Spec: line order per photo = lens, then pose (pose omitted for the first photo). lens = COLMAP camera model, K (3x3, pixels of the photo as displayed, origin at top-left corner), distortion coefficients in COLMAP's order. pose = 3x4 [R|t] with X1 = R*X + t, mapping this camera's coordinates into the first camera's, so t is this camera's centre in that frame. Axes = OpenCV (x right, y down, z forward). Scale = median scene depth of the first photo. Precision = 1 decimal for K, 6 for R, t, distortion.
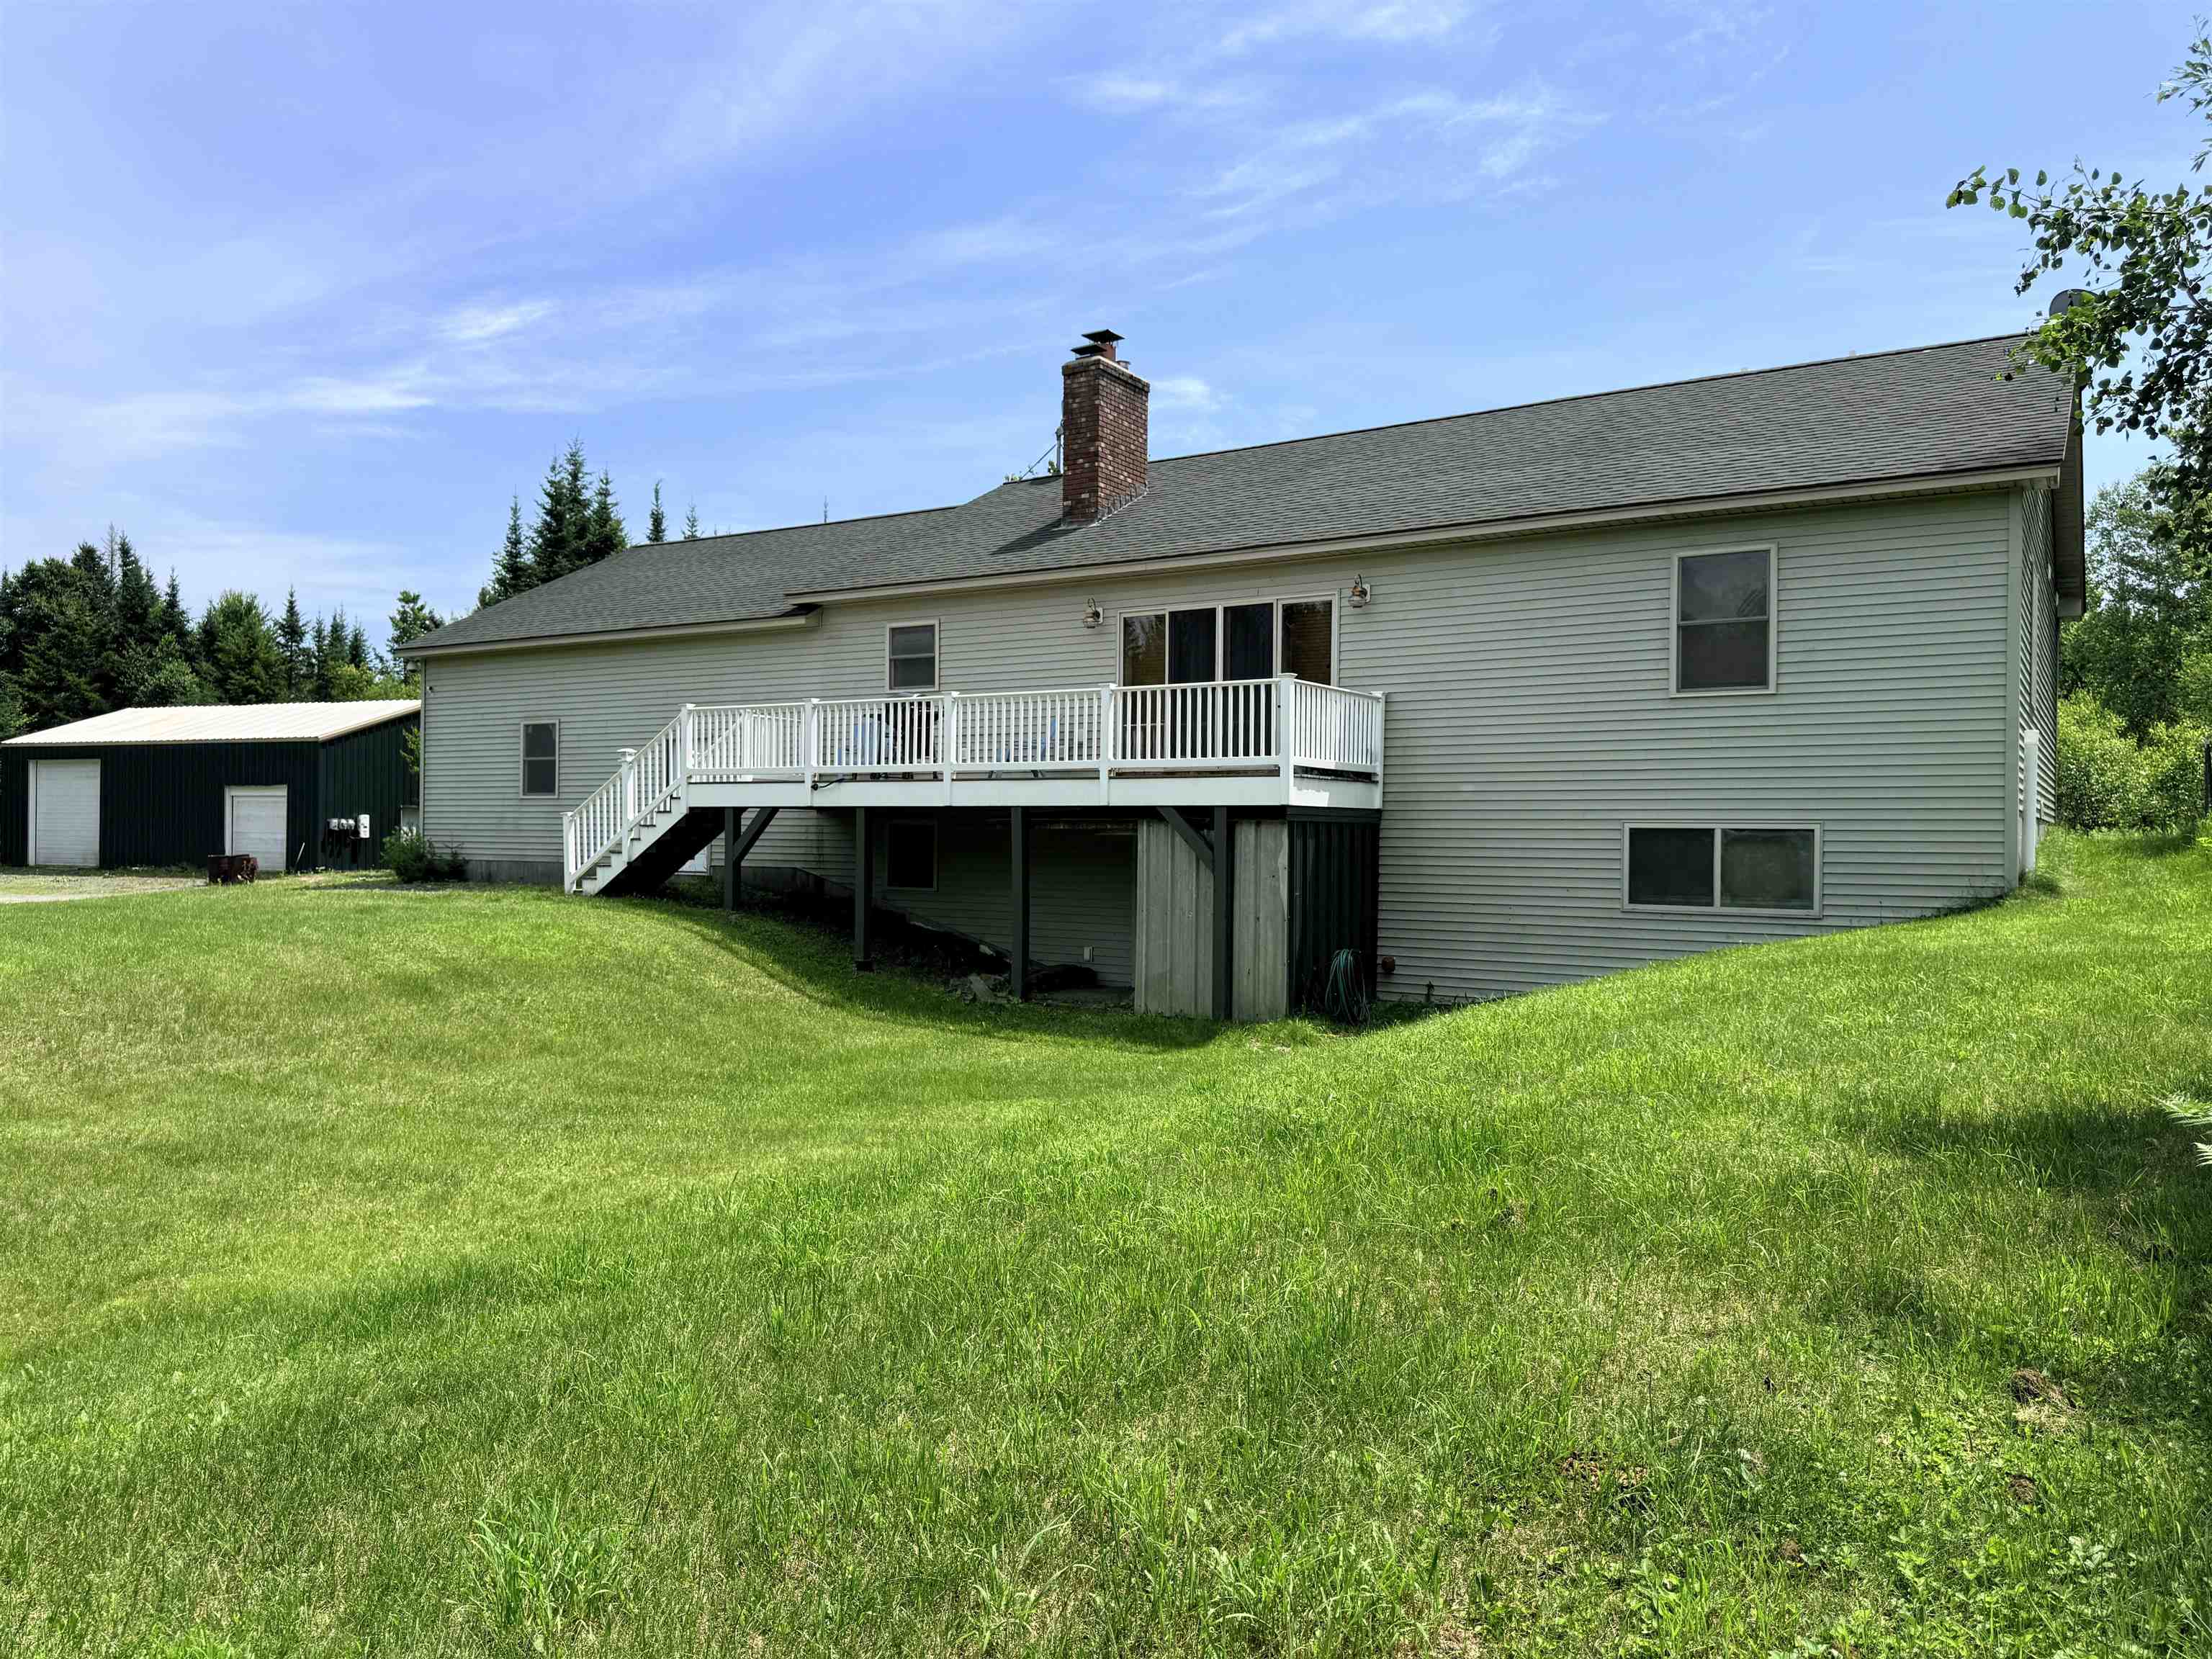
lens RADIAL K [[1544.7, 0, 1081.1], [0, 1544.7, 832.4], [0, 0, 1]] dist [0.011257, -0.003675]
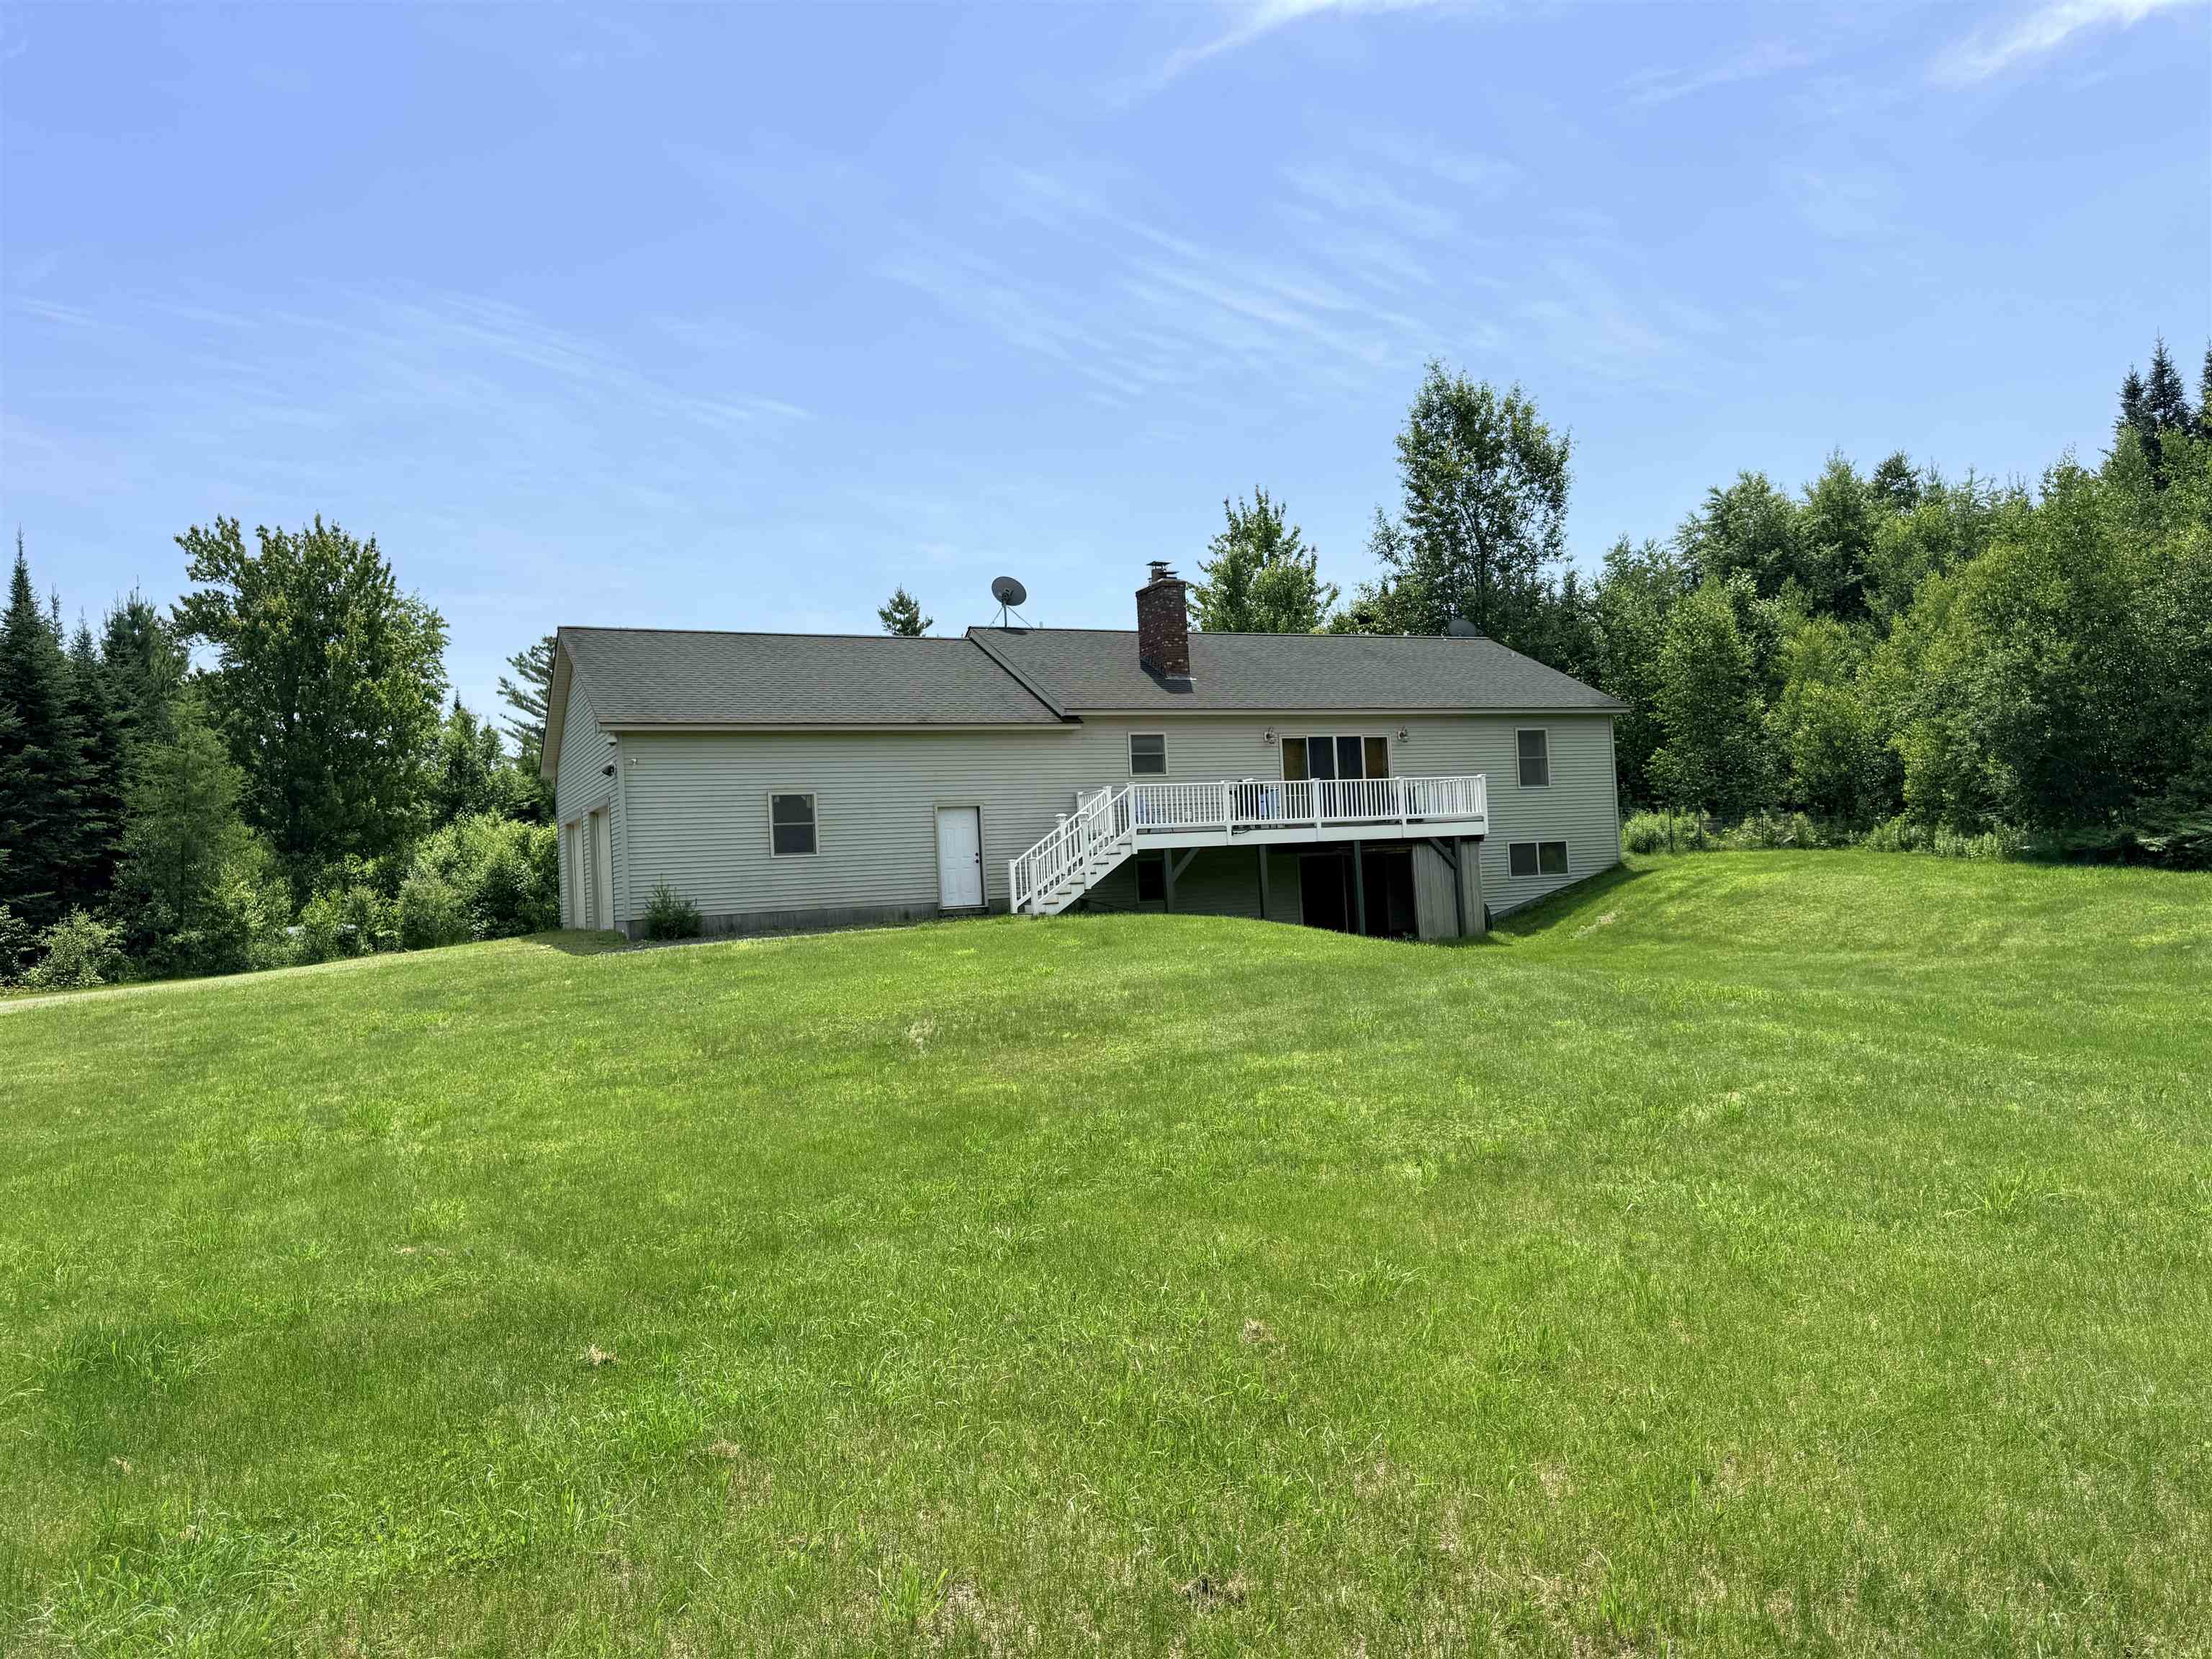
lens RADIAL K [[1544.7, 0, 1081.1], [0, 1544.7, 832.4], [0, 0, 1]] dist [0.011257, -0.003675]
pose [[0.543634, -0.005055, 0.839307, -1.706509], [0.060535, 0.997614, -0.033202, 0.014776], [-0.837137, 0.068857, 0.542642, 0.253464]]
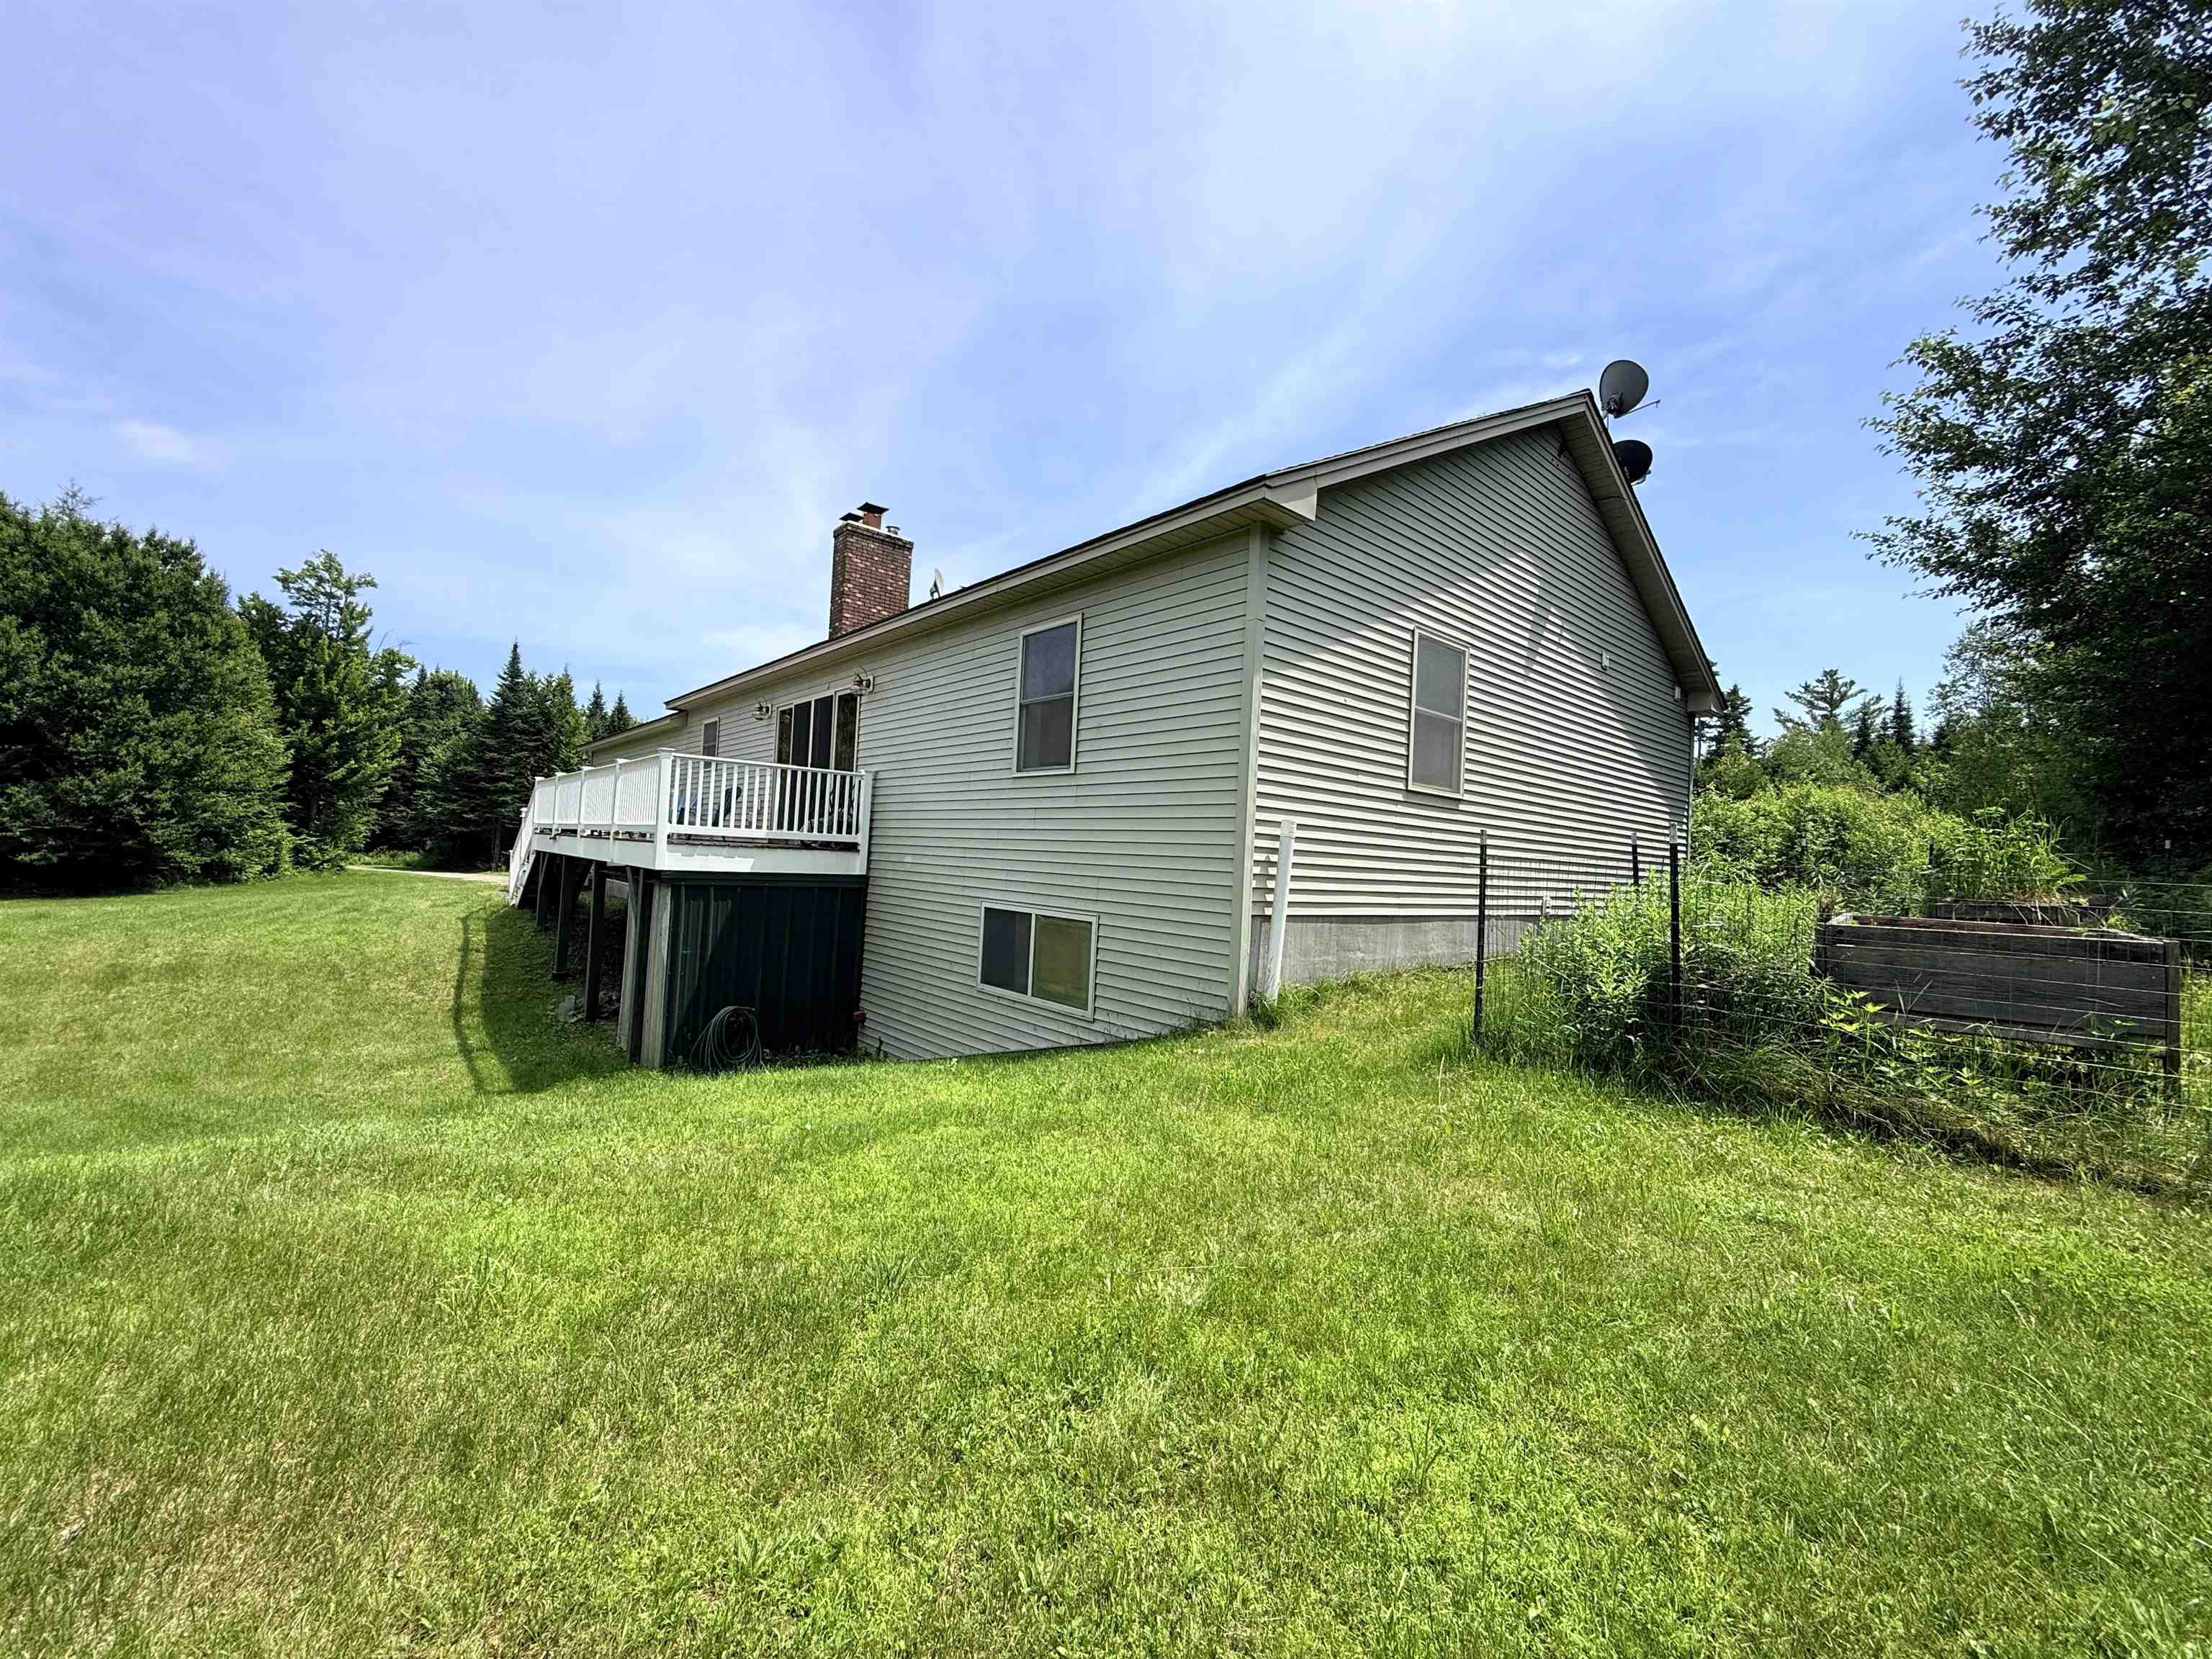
lens RADIAL K [[894.6, 0, 1106.0], [0, 894.6, 829.5], [0, 0, 1]] dist [0.001008, -0.000090]
pose [[0.960858, 0.048673, -0.272731, 0.518928], [-0.066045, 0.996306, -0.054877, -0.023401], [0.269052, 0.070742, 0.960524, 0.413581]]
